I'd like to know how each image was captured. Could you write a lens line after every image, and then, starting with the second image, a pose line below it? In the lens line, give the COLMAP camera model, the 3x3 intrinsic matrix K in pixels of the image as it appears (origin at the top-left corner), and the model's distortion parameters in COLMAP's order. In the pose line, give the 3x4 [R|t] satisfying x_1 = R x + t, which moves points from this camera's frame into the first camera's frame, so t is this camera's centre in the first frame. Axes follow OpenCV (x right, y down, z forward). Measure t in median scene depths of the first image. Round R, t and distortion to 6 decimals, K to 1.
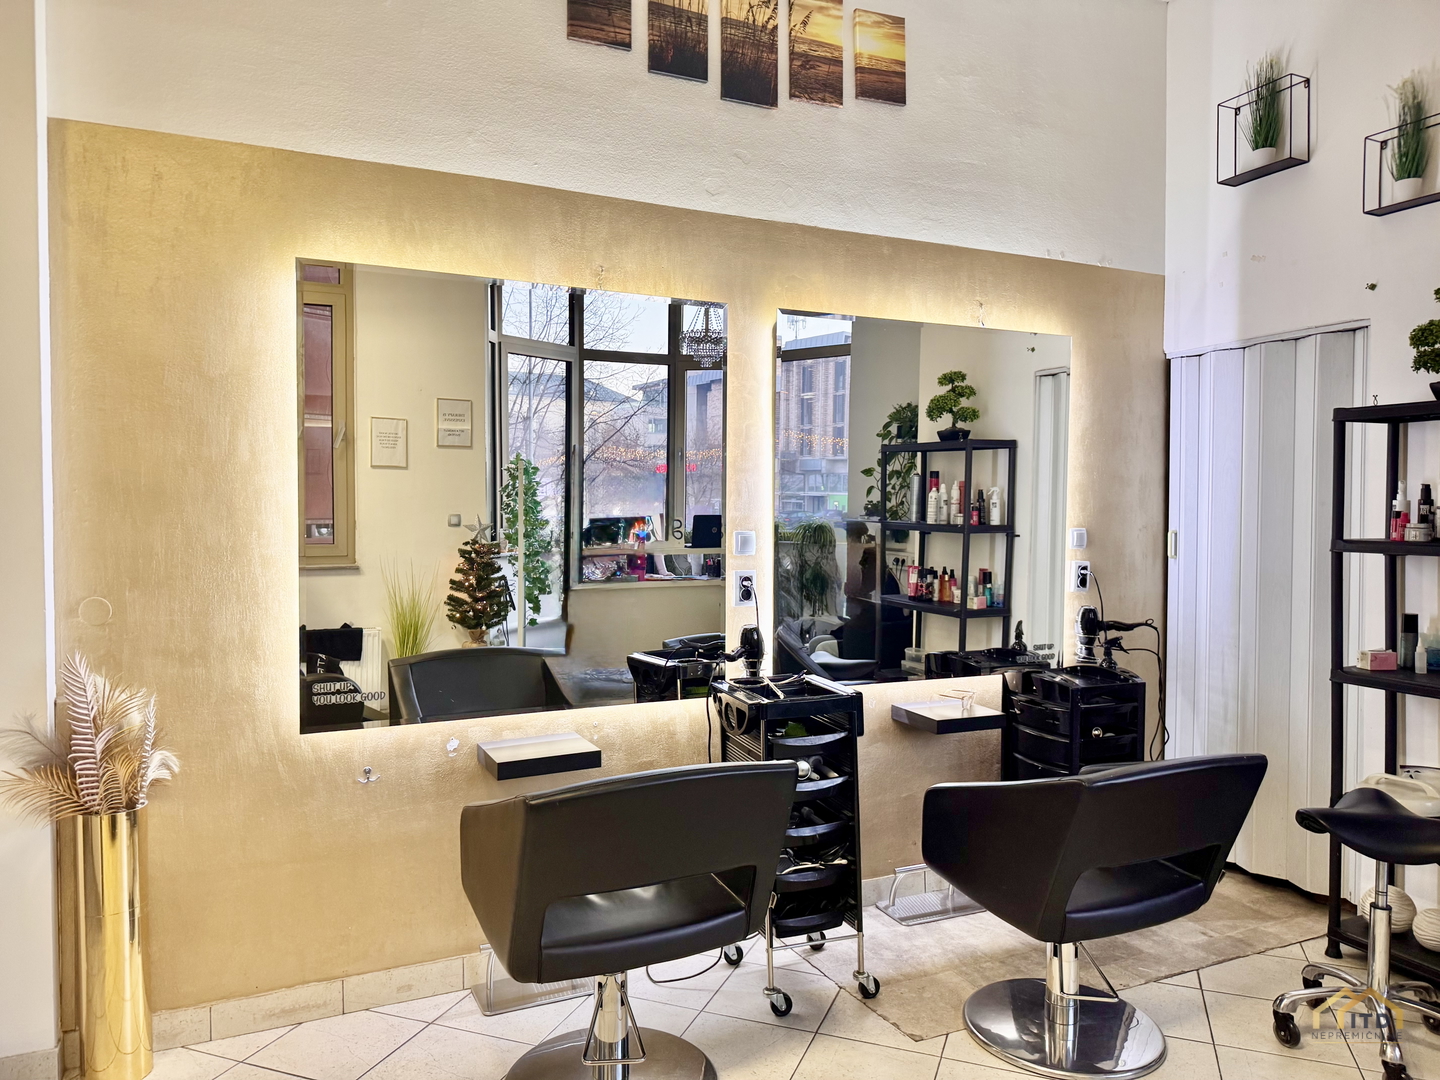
lens RADIAL K [[1001.9, 0, 715.1], [0, 1001.9, 541.3], [0, 0, 1]] dist [0.072321, -0.093415]
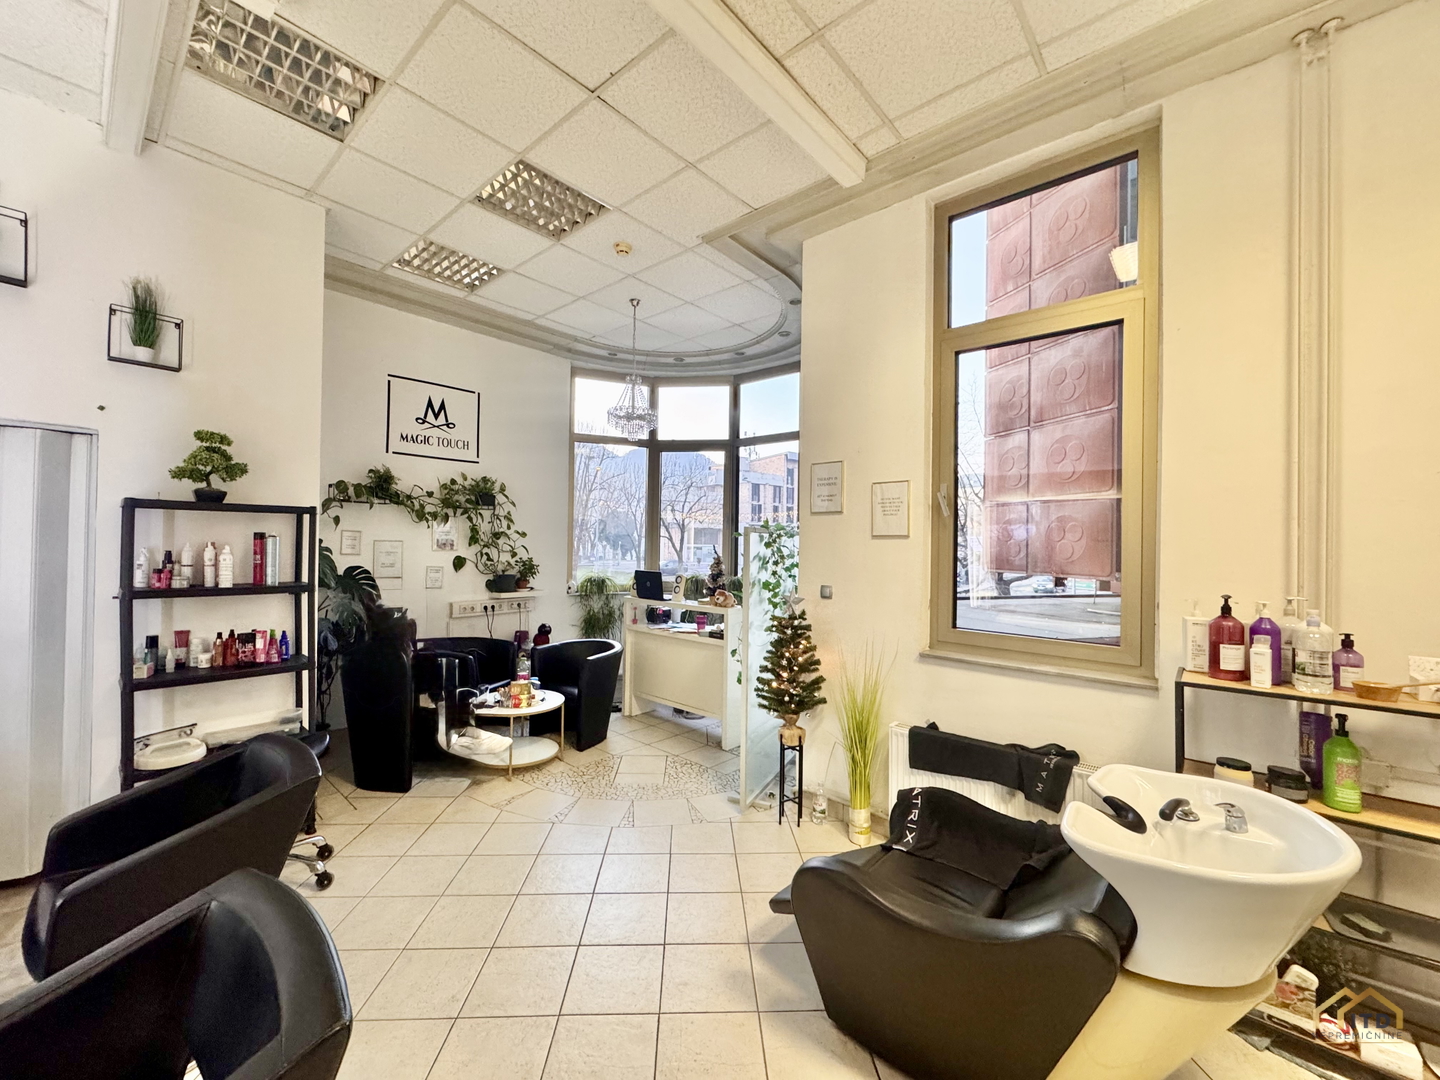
lens RADIAL K [[571.5, 0, 721.6], [0, 571.5, 538.6], [0, 0, 1]] dist [-0.001587, 0.000032]
pose [[-0.401564, -0.000610, 0.915831, -0.433509], [0.006263, 0.999975, 0.003412, -0.070493], [-0.915810, 0.007106, -0.401550, 0.554962]]
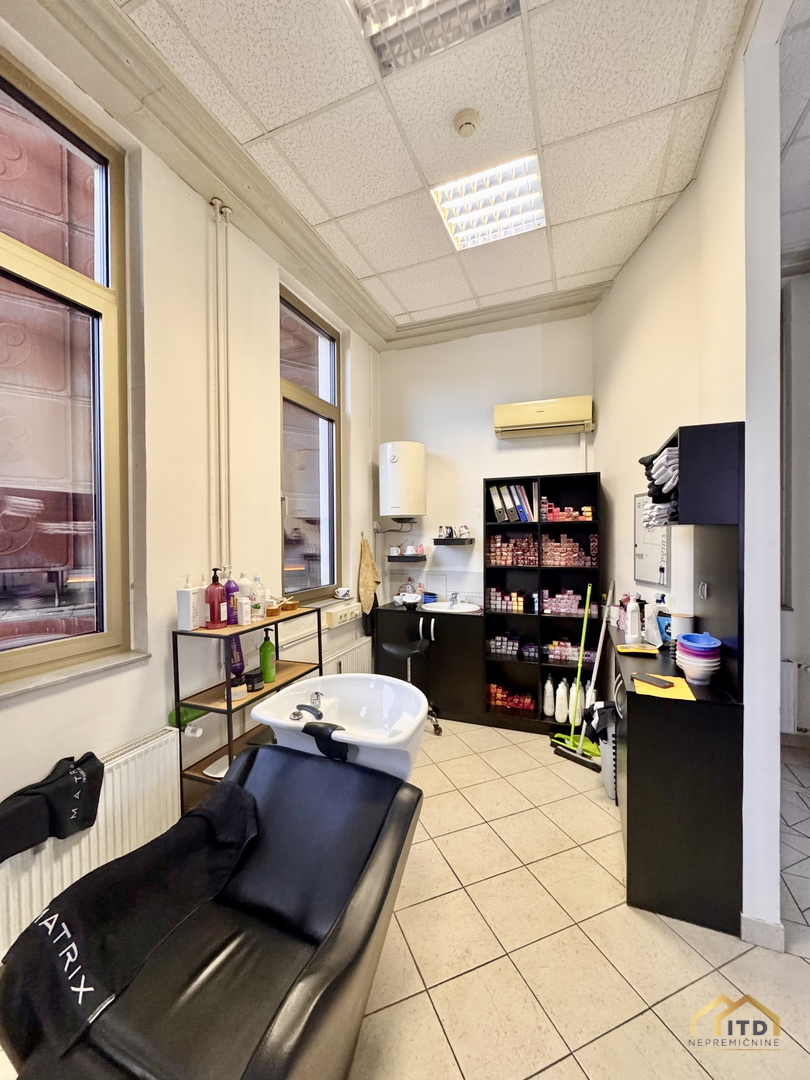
lens RADIAL K [[428.7, 0, 403.4], [0, 428.7, 540.2], [0, 0, 1]] dist [-0.001587, 0.000032]
pose [[-0.741037, 0.014448, -0.671308, 0.144943], [-0.007757, 0.999518, 0.030074, -0.068268], [0.671419, 0.027493, -0.740568, 0.478277]]
